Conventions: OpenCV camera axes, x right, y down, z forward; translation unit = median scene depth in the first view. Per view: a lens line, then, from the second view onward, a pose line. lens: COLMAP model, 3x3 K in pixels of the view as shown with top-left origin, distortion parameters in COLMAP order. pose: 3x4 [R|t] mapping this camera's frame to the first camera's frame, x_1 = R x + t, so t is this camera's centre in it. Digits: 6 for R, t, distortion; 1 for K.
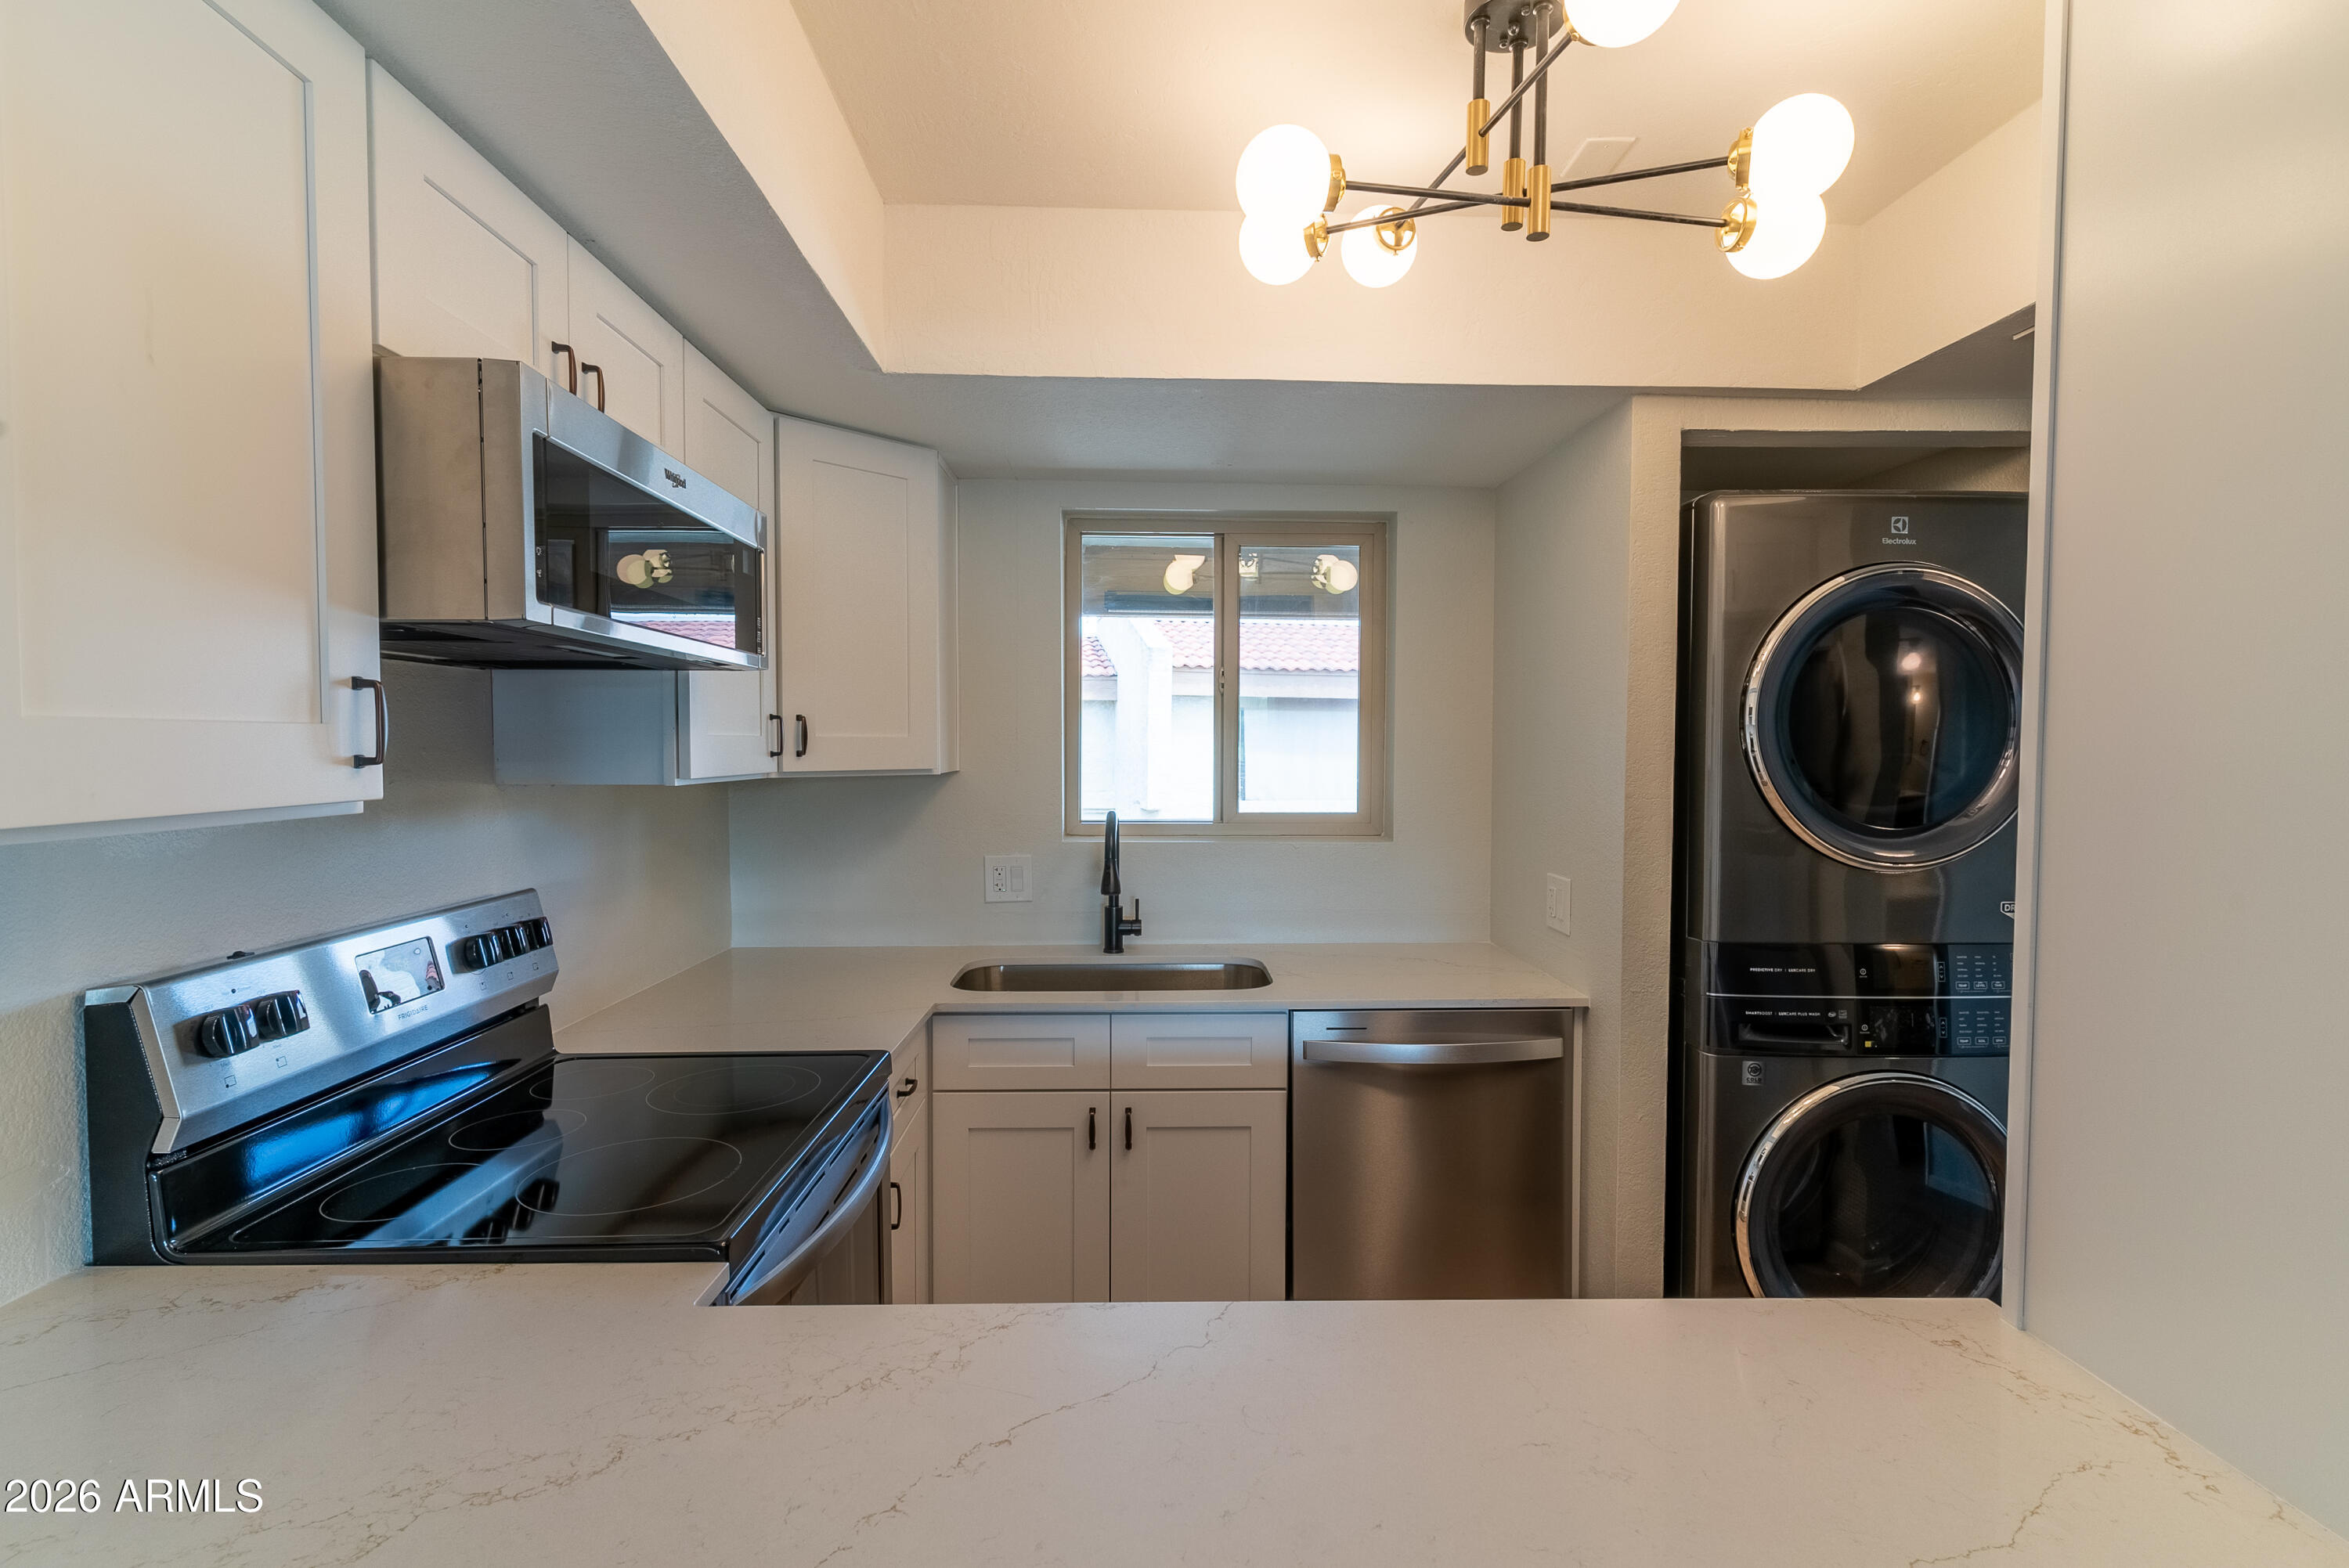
lens RADIAL K [[1122.0, 0, 1174.5], [0, 1122.0, 784.0], [0, 0, 1]] dist [0.002565, 0.000112]
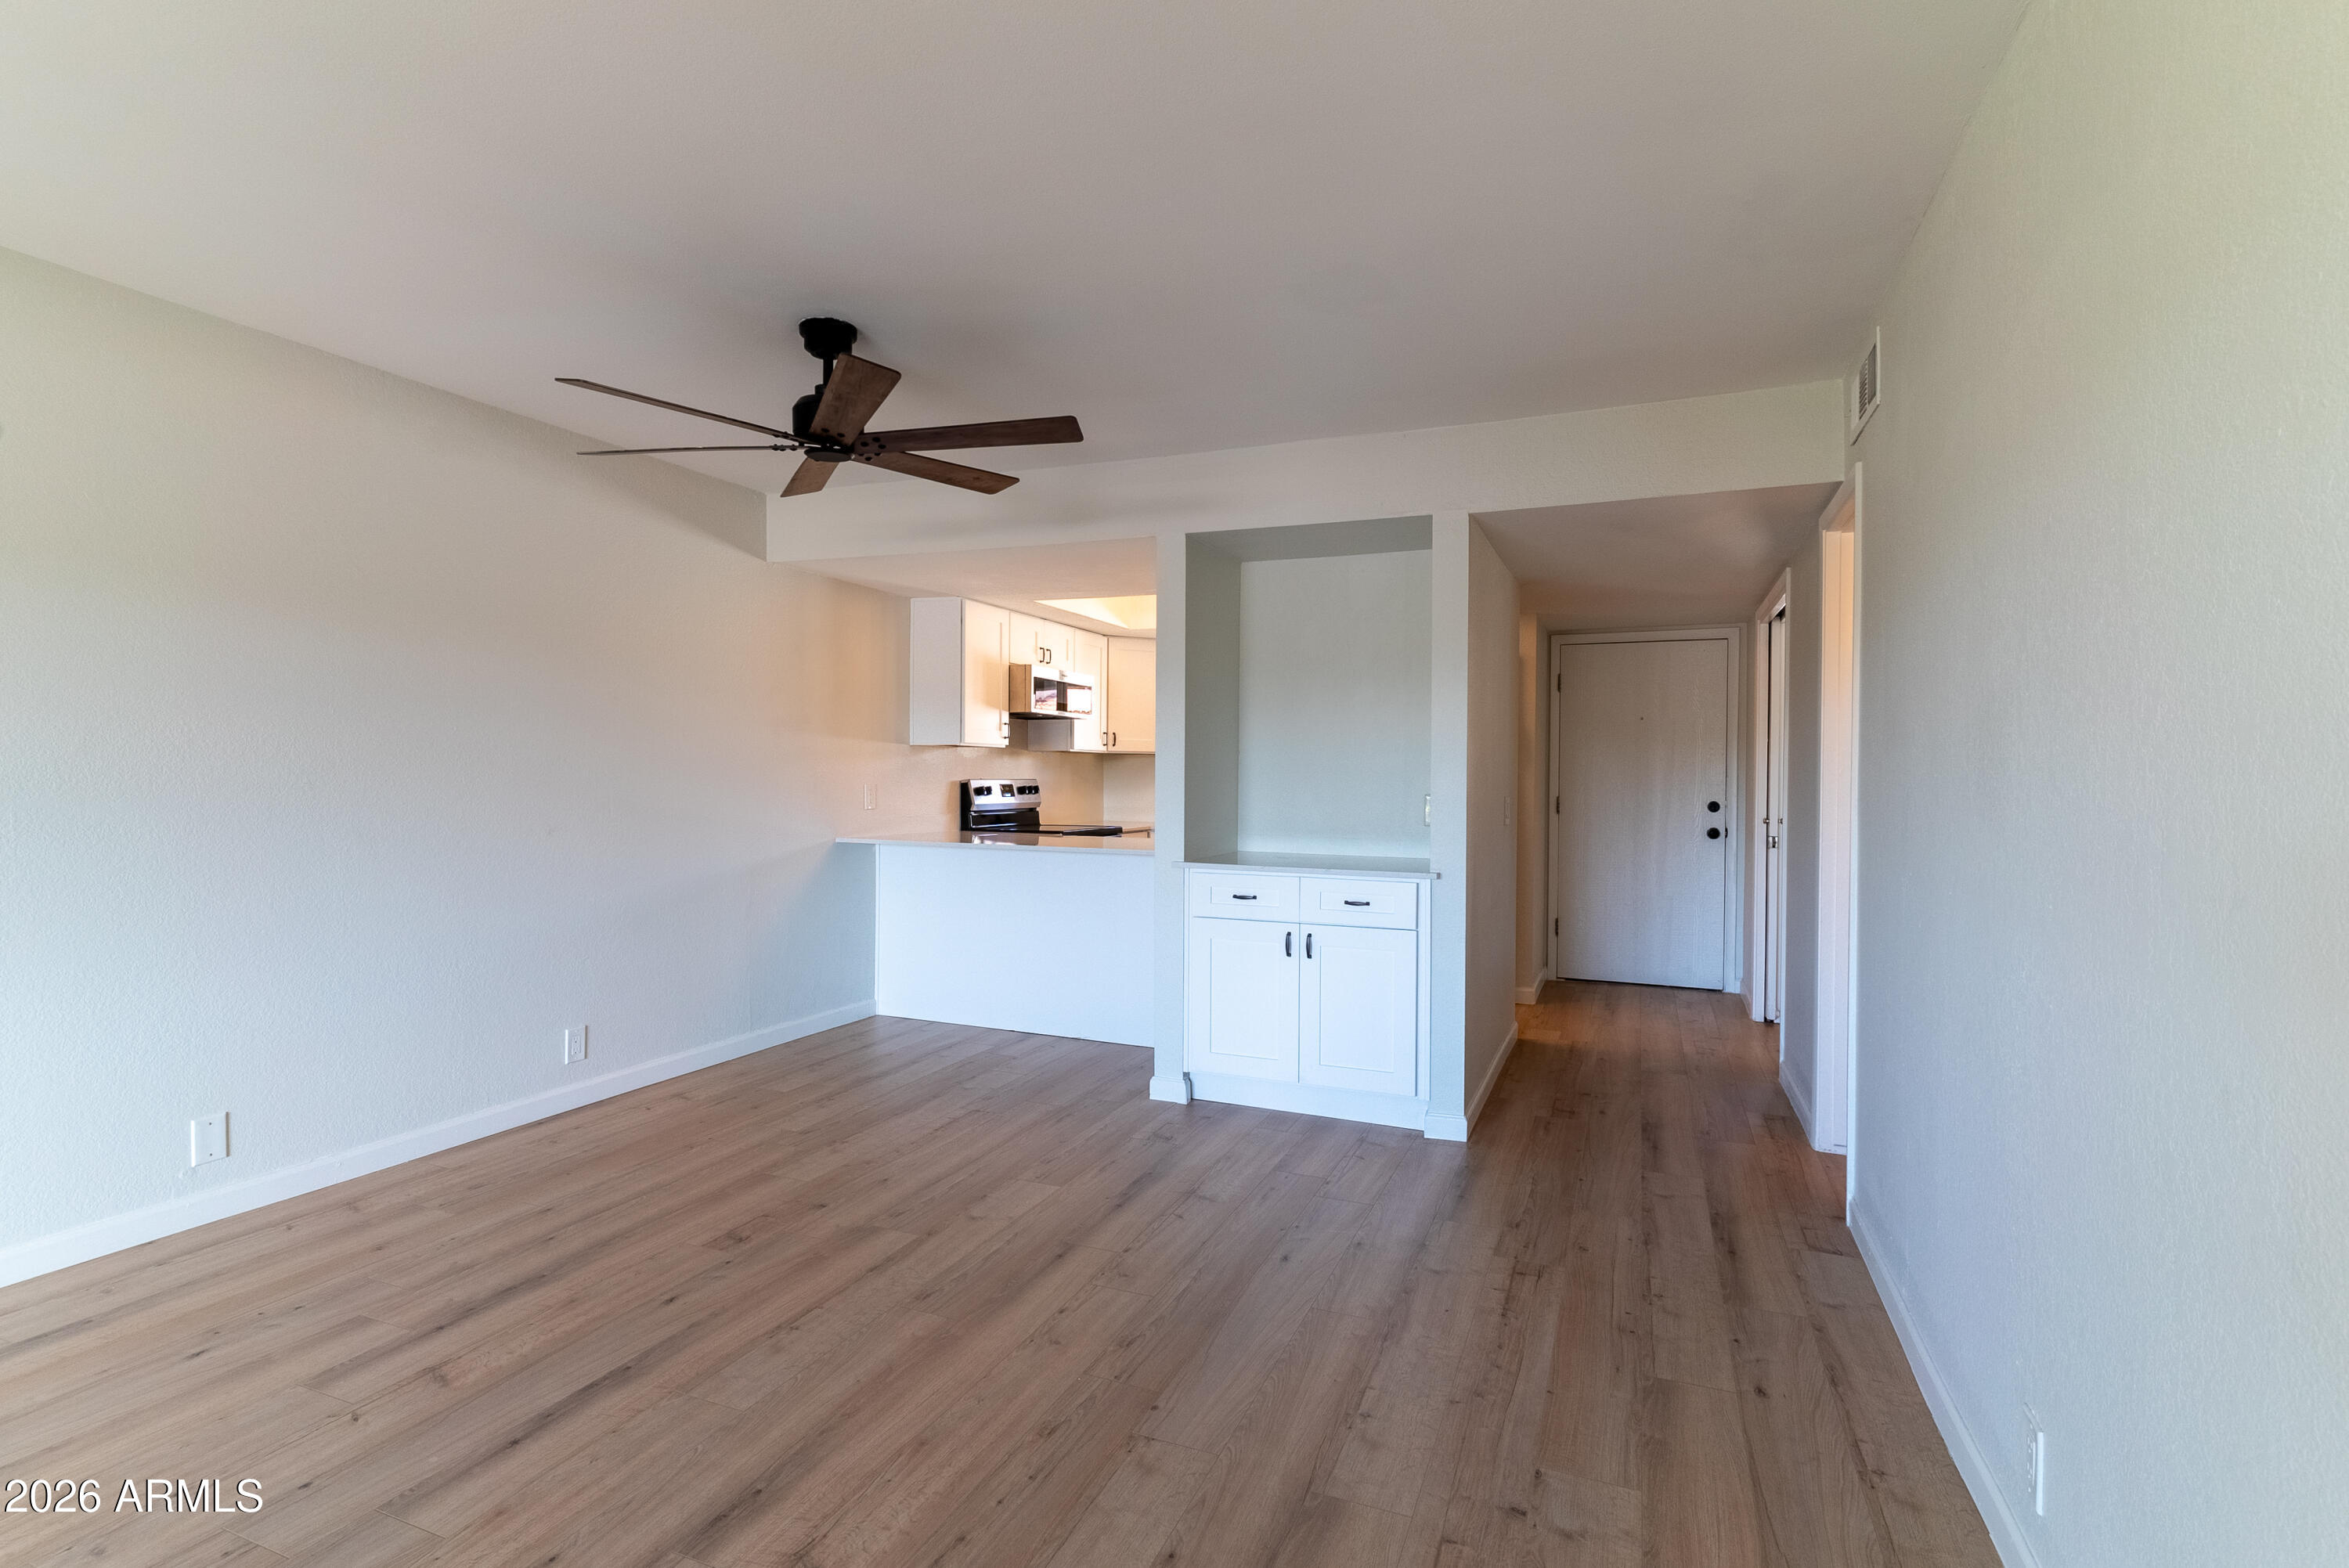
lens RADIAL K [[1127.2, 0, 1163.0], [0, 1127.2, 782.6], [0, 0, 1]] dist [0.003069, -0.000193]
pose [[0.906498, 0.009303, -0.422107, 1.161181], [-0.023197, 0.999345, -0.027791, 0.168446], [0.421571, 0.034984, 0.906120, -1.845958]]
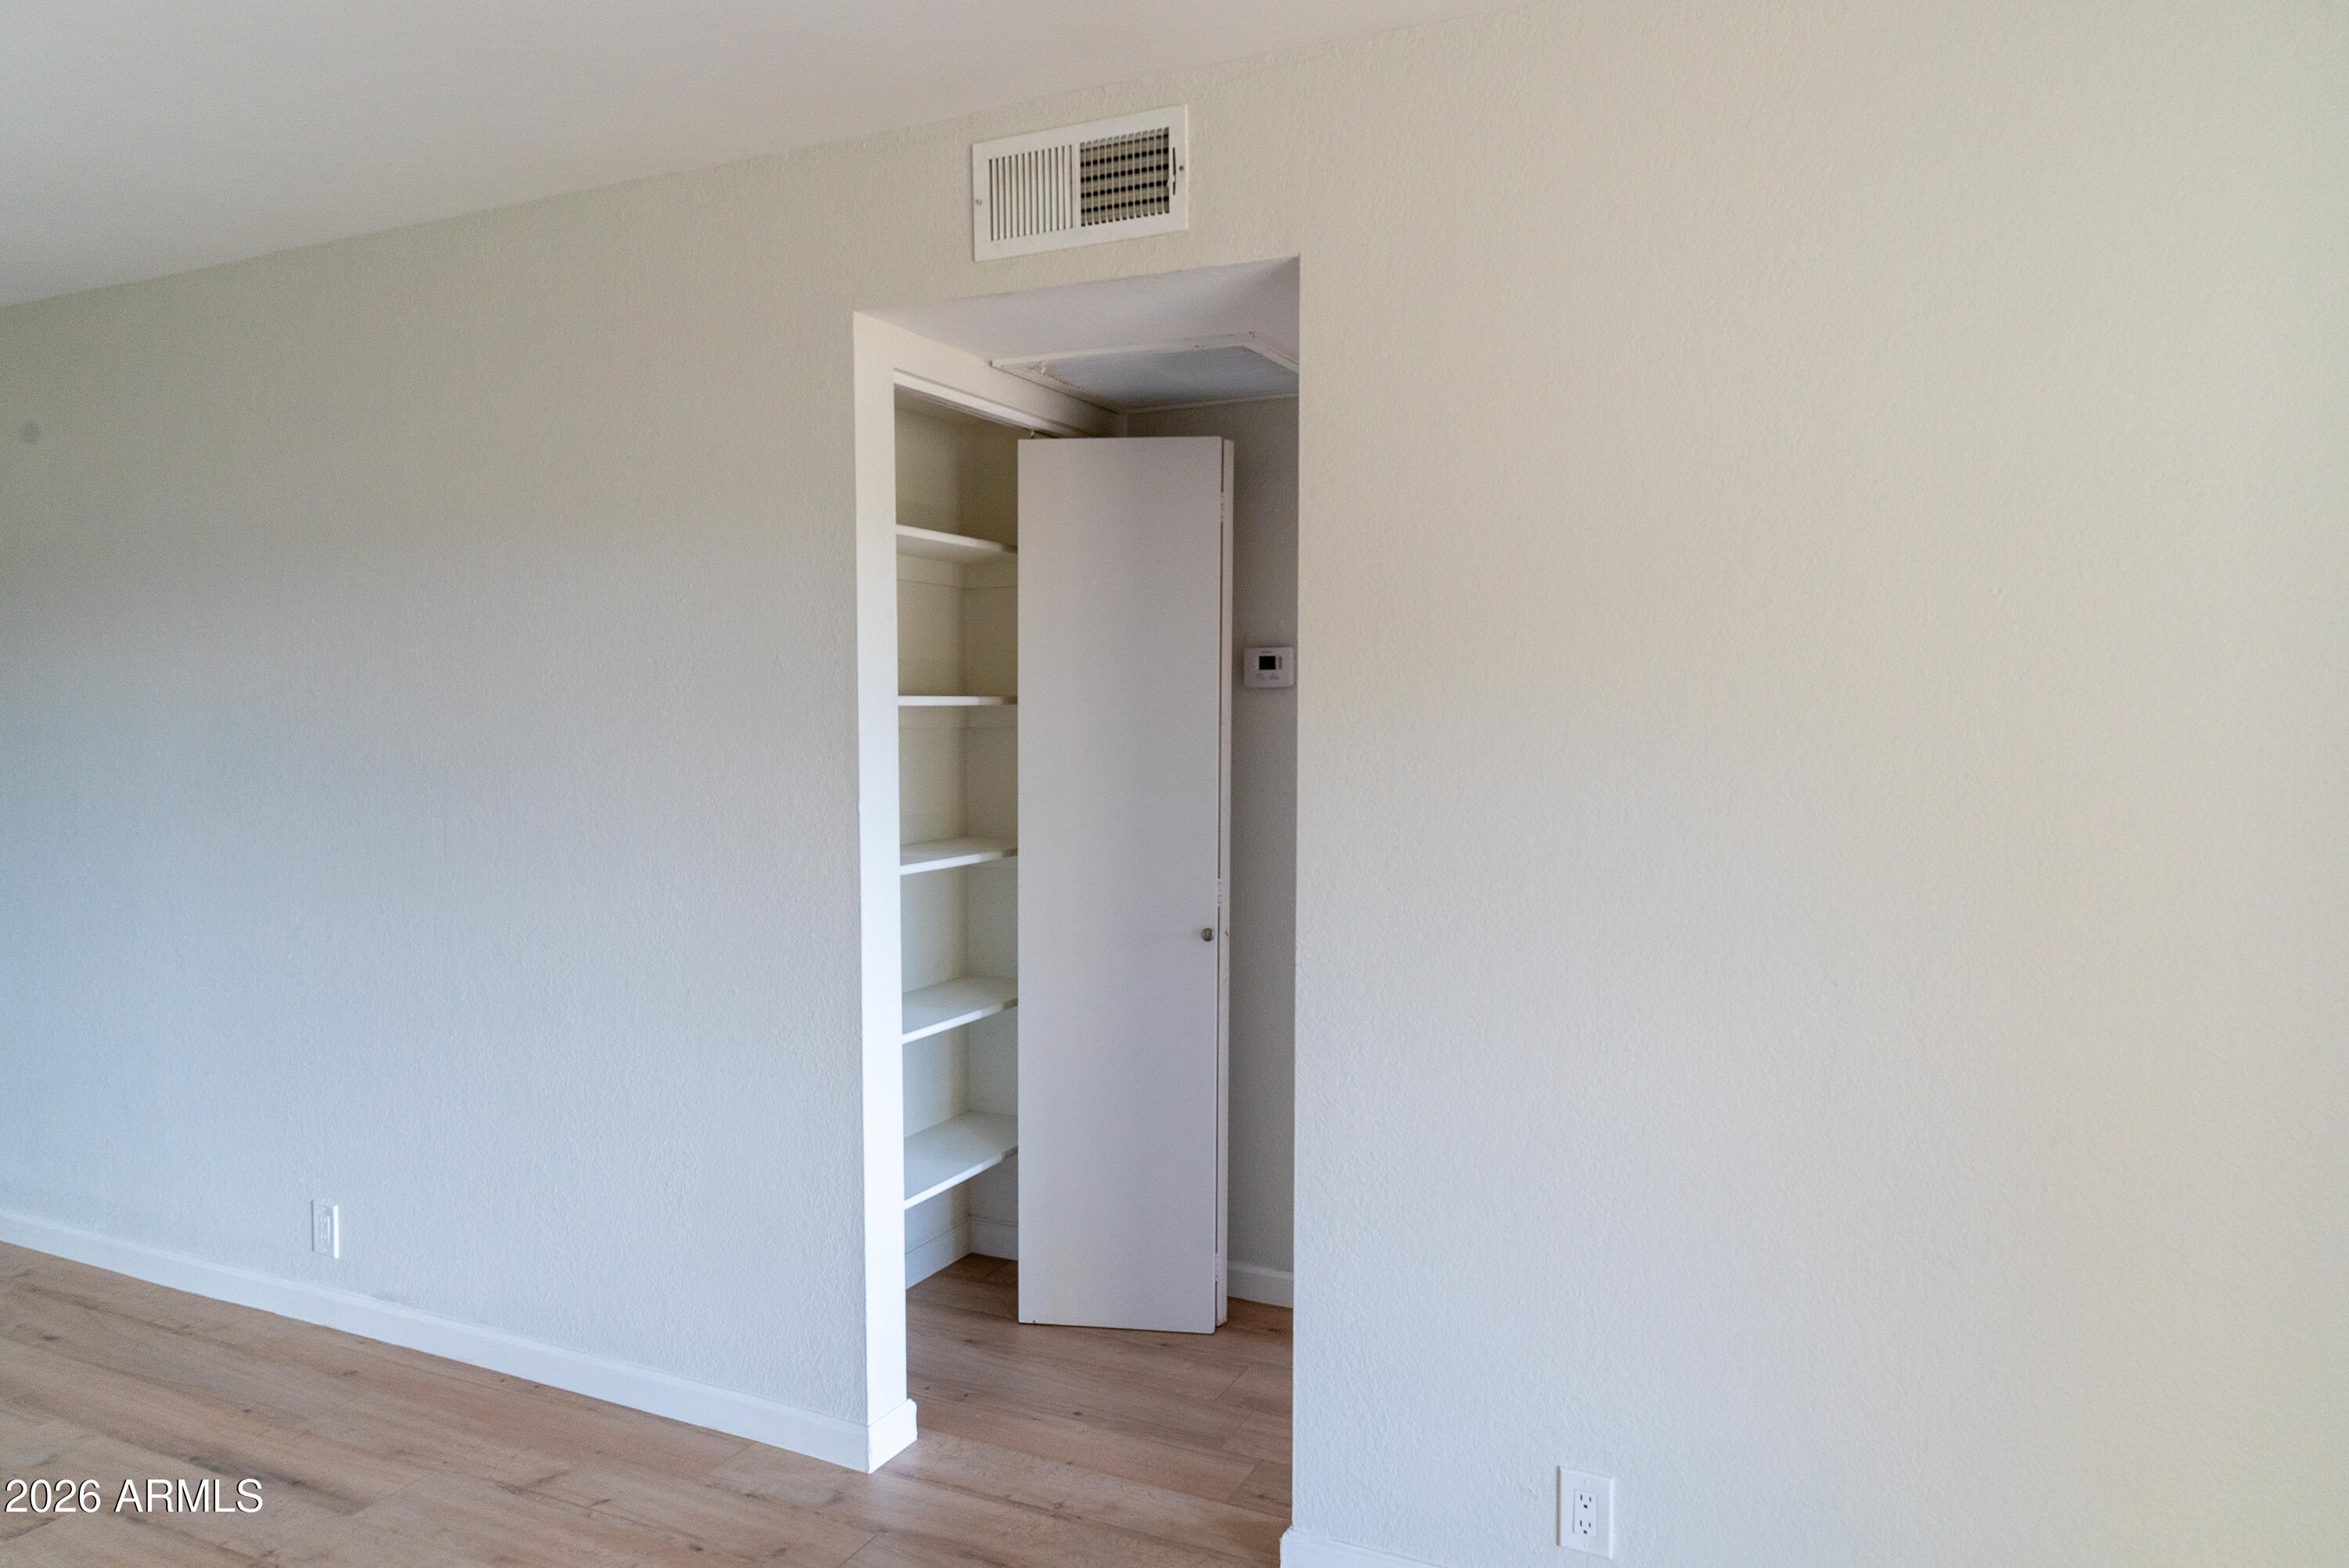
lens RADIAL K [[1528.0, 0, 1177.1], [0, 1528.0, 778.2], [0, 0, 1]] dist [-0.002463, -0.000748]
pose [[0.465720, -0.049306, 0.883558, 0.426537], [0.039935, 0.998600, 0.034676, 0.103358], [-0.884031, 0.019135, 0.467037, -2.411586]]
